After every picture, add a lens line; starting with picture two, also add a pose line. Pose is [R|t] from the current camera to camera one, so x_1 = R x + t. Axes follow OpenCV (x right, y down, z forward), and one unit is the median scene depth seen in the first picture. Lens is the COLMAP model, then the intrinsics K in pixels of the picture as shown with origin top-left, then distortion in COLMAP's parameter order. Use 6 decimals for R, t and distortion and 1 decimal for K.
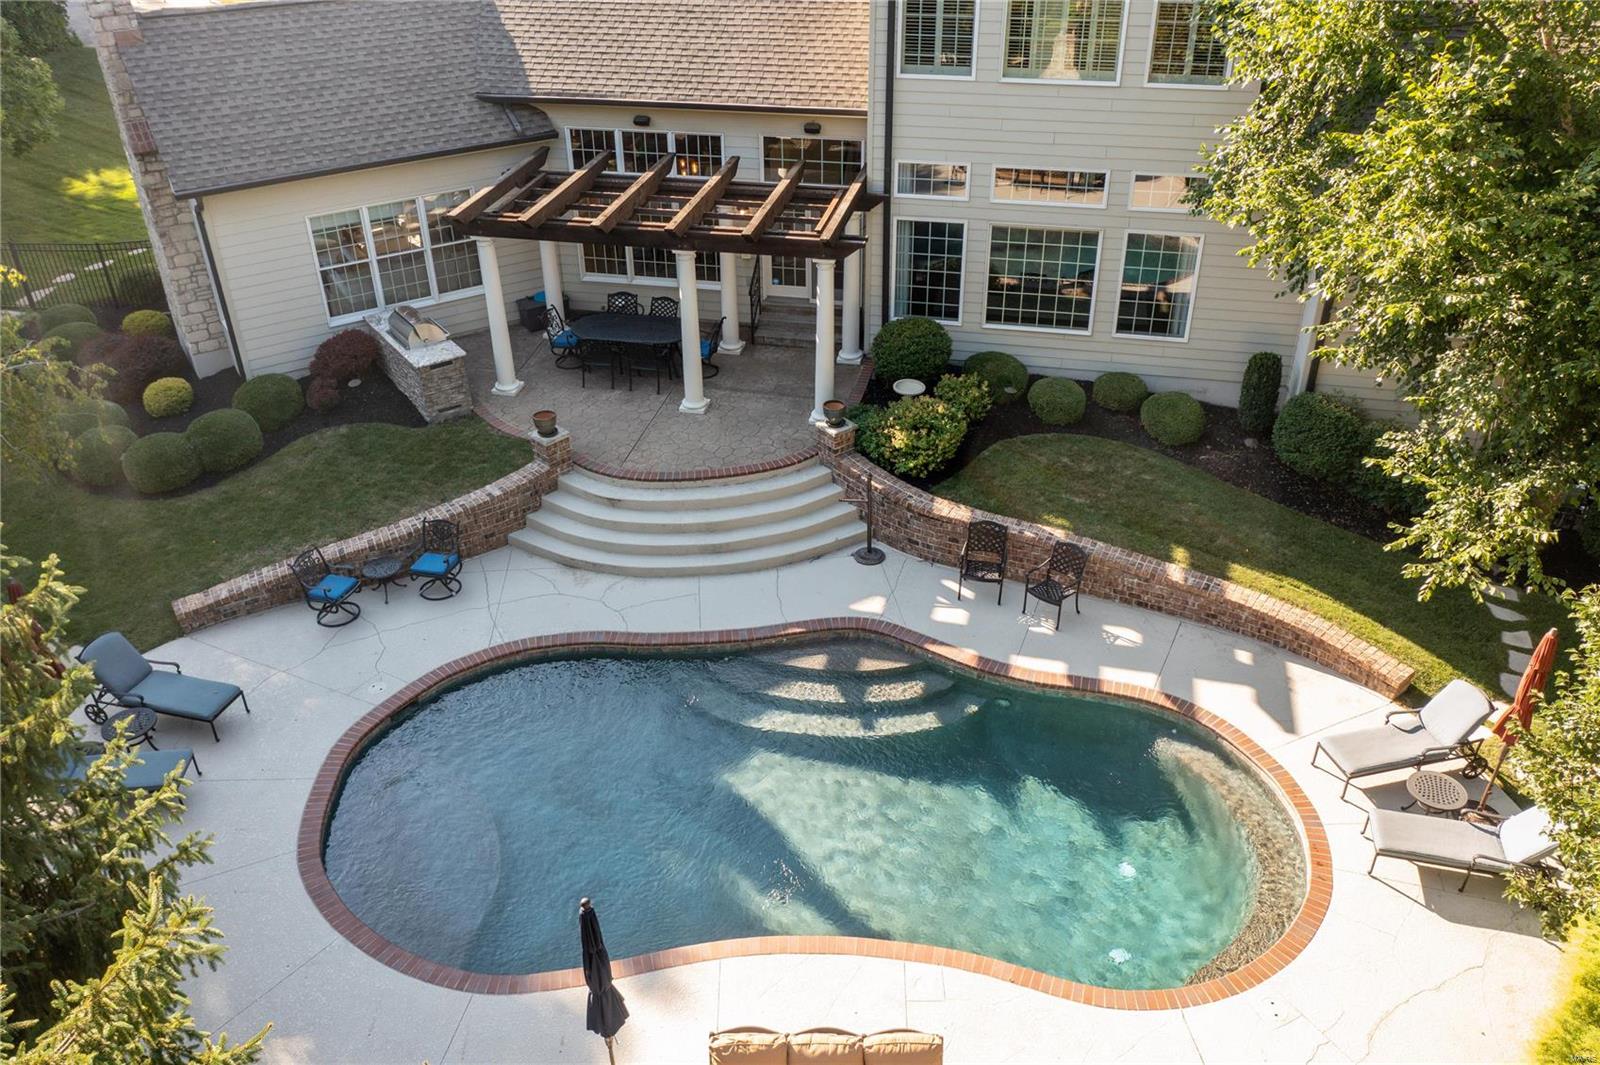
lens RADIAL K [[1253.2, 0, 796.1], [0, 1253.2, 534.9], [0, 0, 1]] dist [0.002352, 0.009252]
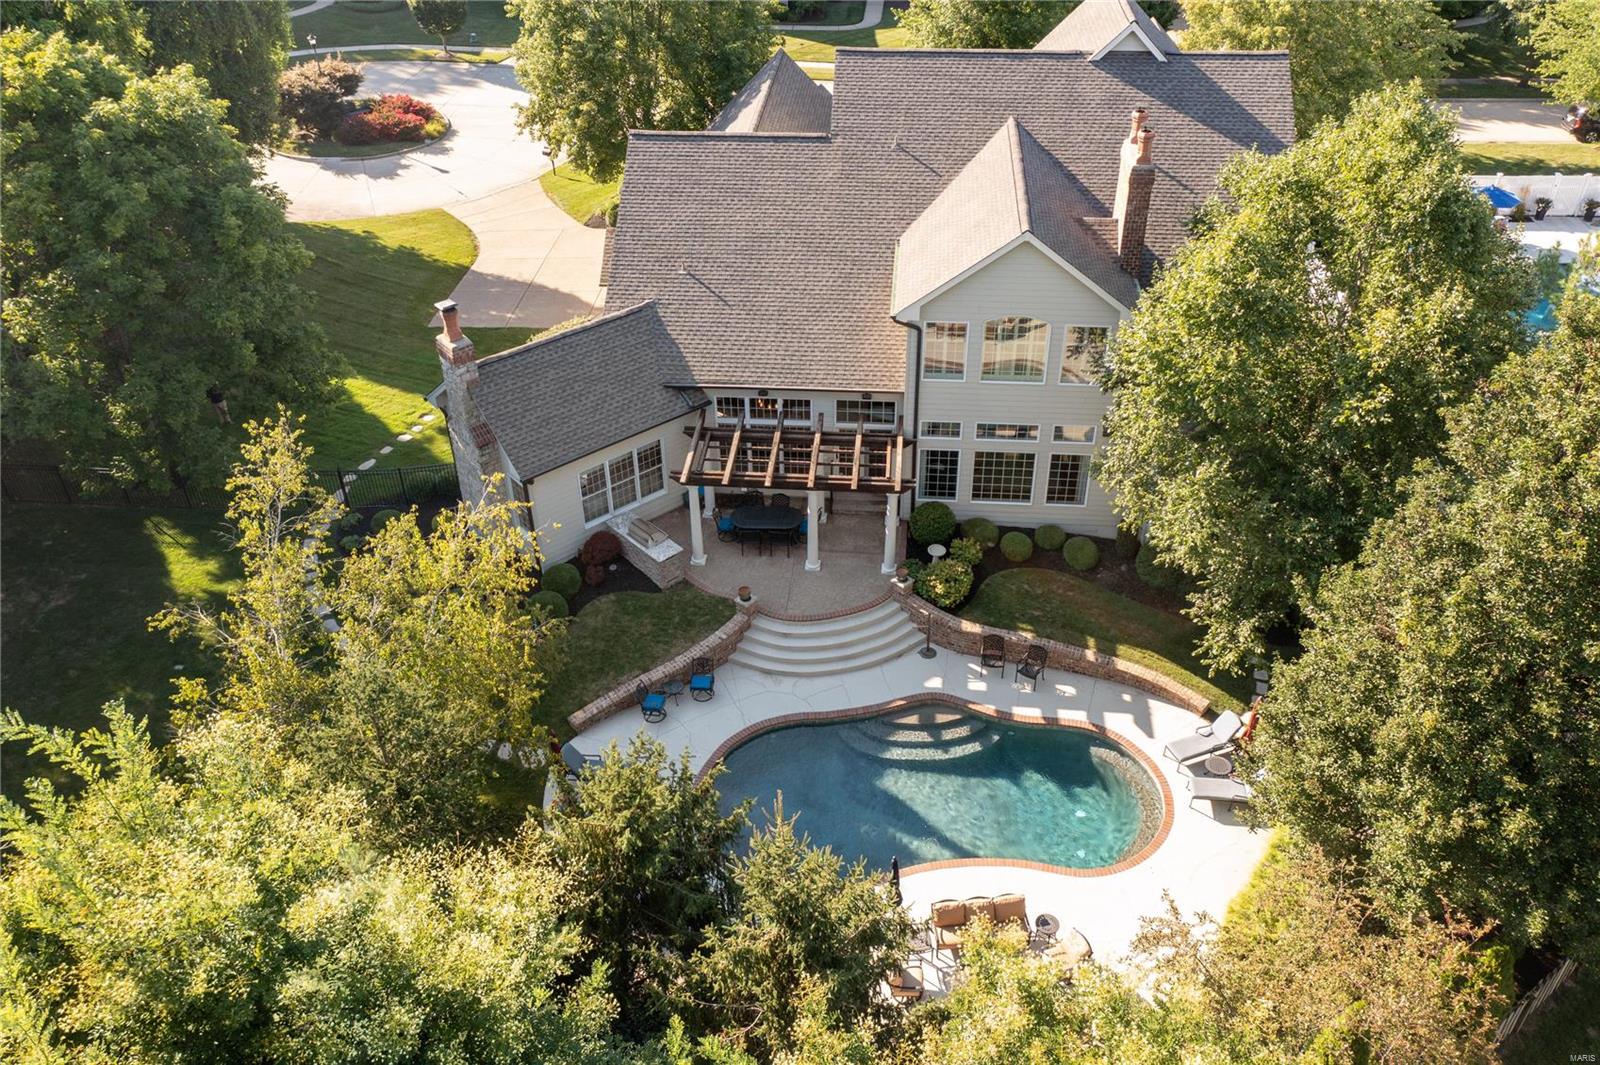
lens RADIAL K [[1253.2, 0, 791.2], [0, 1253.2, 537.0], [0, 0, 1]] dist [0.002352, 0.009252]
pose [[0.992412, -0.077533, 0.095426, -0.315965], [0.070544, 0.994719, 0.074555, -0.316766], [-0.100702, -0.067257, 0.992641, -0.829893]]
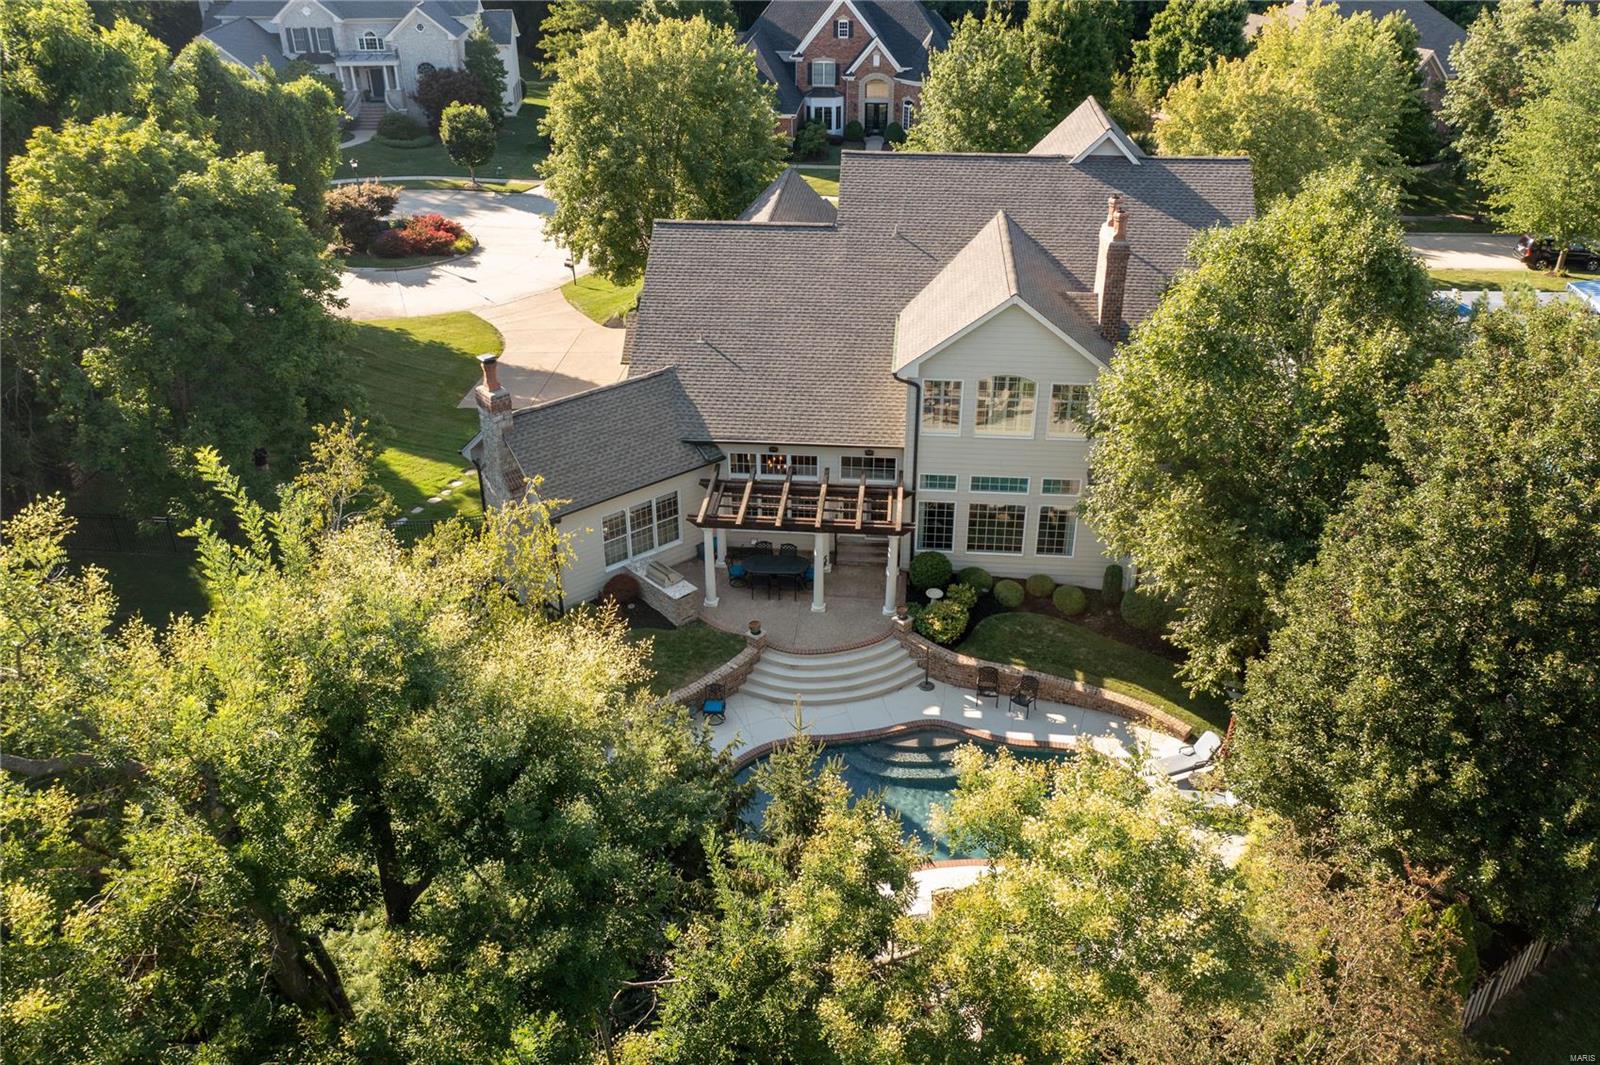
lens RADIAL K [[1253.2, 0, 790.9], [0, 1253.2, 540.3], [0, 0, 1]] dist [0.002352, 0.009252]
pose [[0.992704, -0.055665, 0.106957, -0.362607], [0.060641, 0.997197, -0.043837, -0.142804], [-0.104217, 0.050004, 0.993297, -0.970617]]
